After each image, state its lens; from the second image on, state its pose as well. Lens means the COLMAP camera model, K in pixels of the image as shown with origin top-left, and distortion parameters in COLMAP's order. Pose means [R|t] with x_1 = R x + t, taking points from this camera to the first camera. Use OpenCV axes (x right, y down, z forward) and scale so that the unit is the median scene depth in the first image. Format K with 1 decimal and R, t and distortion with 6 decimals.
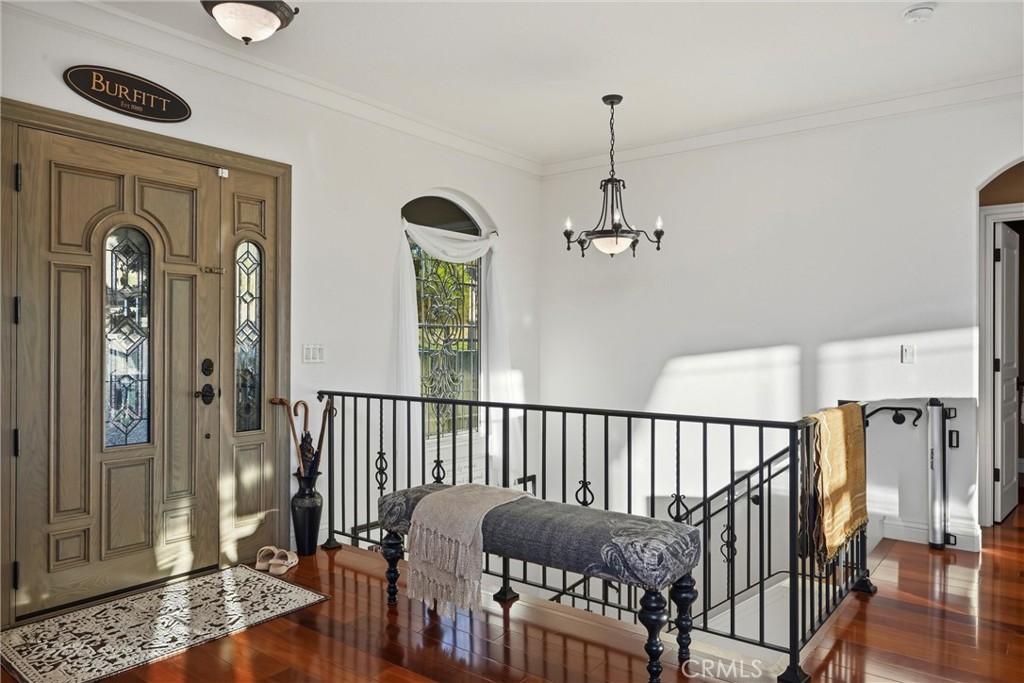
lens RADIAL K [[706.0, 0, 512.0], [0, 706.0, 341.5], [0, 0, 1]] dist [-0.000843, -0.000736]
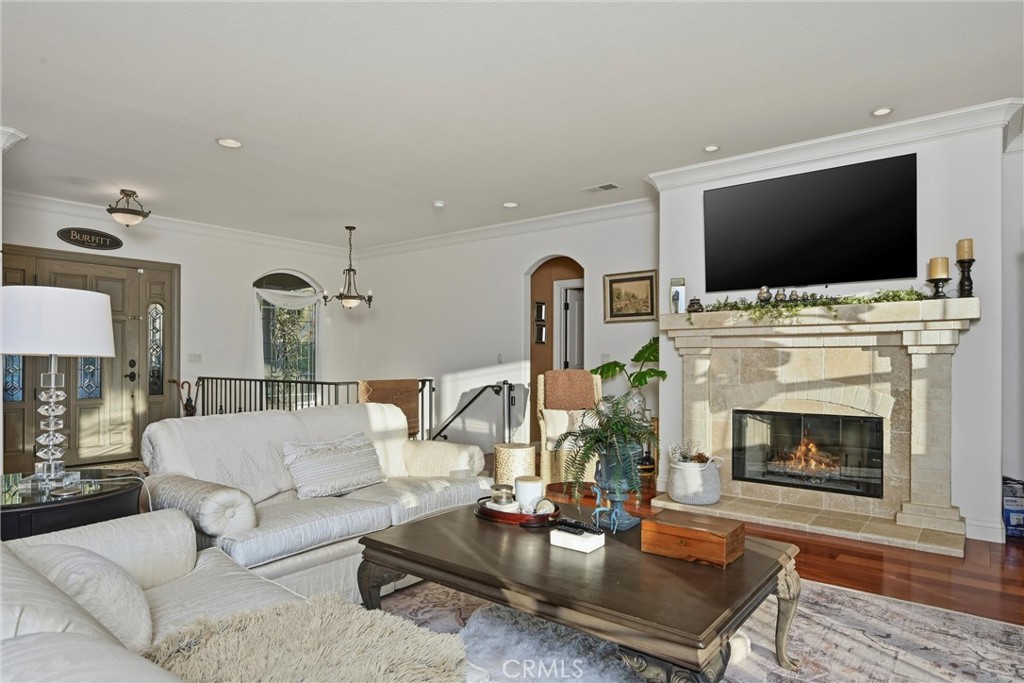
lens RADIAL K [[602.3, 0, 510.3], [0, 602.3, 359.7], [0, 0, 1]] dist [0.000352, 0.000185]
pose [[0.999994, 0.001576, -0.003055, 0.645266], [-0.001555, 0.999975, 0.006915, 0.009565], [0.003066, -0.006911, 0.999971, -0.729519]]
